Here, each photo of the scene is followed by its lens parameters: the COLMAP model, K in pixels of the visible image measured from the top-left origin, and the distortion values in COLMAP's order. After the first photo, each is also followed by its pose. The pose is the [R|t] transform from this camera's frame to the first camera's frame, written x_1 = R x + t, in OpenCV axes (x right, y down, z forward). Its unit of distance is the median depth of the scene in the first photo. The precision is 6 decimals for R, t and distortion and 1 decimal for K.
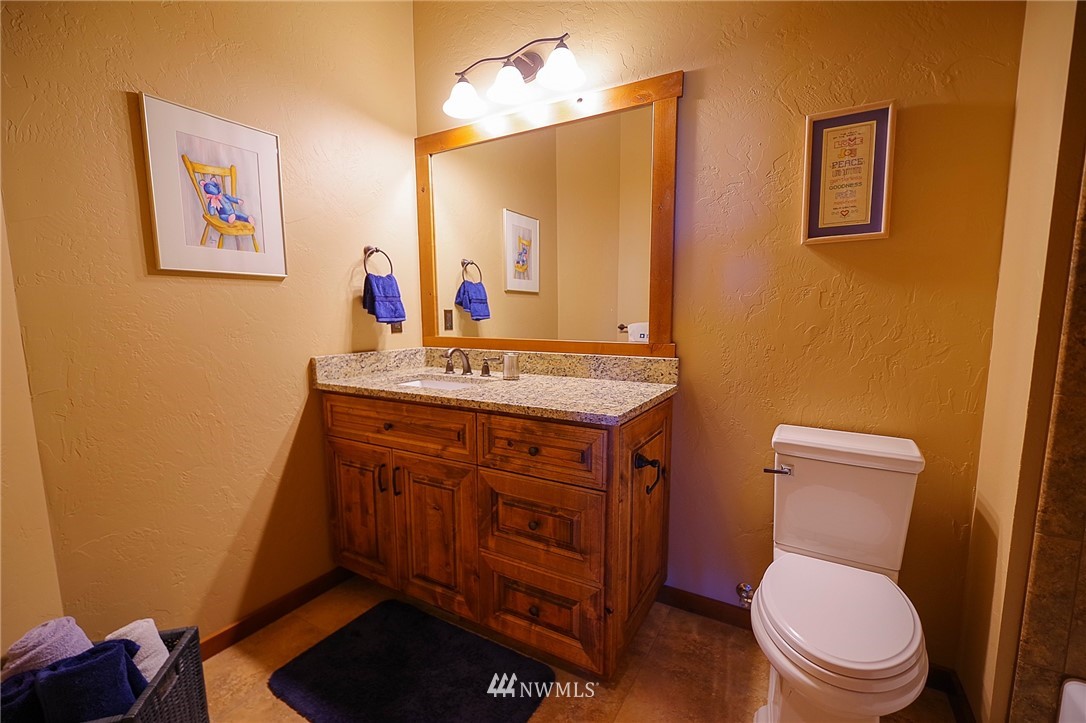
lens RADIAL K [[464.7, 0, 543.0], [0, 464.7, 369.6], [0, 0, 1]] dist [-0.006880, -0.000085]
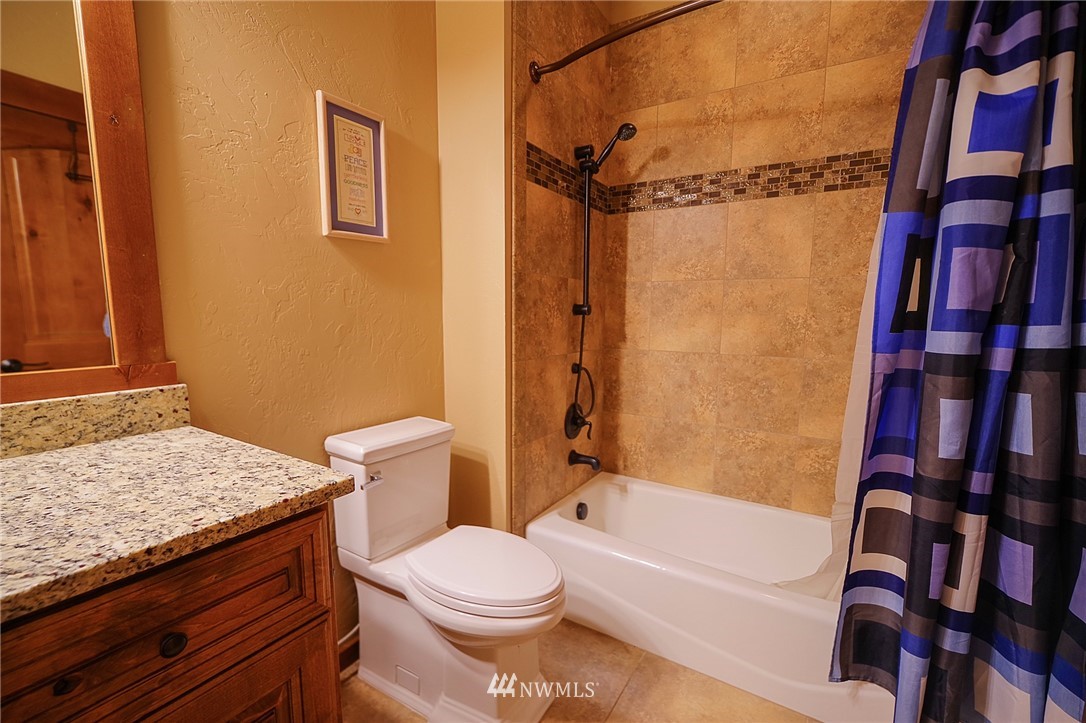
lens RADIAL K [[464.7, 0, 543.0], [0, 464.7, 369.6], [0, 0, 1]] dist [-0.006880, -0.000085]
pose [[0.037869, -0.125316, 0.991394, -0.371004], [0.115793, 0.985973, 0.120208, -0.075587], [-0.992551, 0.110244, 0.051848, 0.593192]]
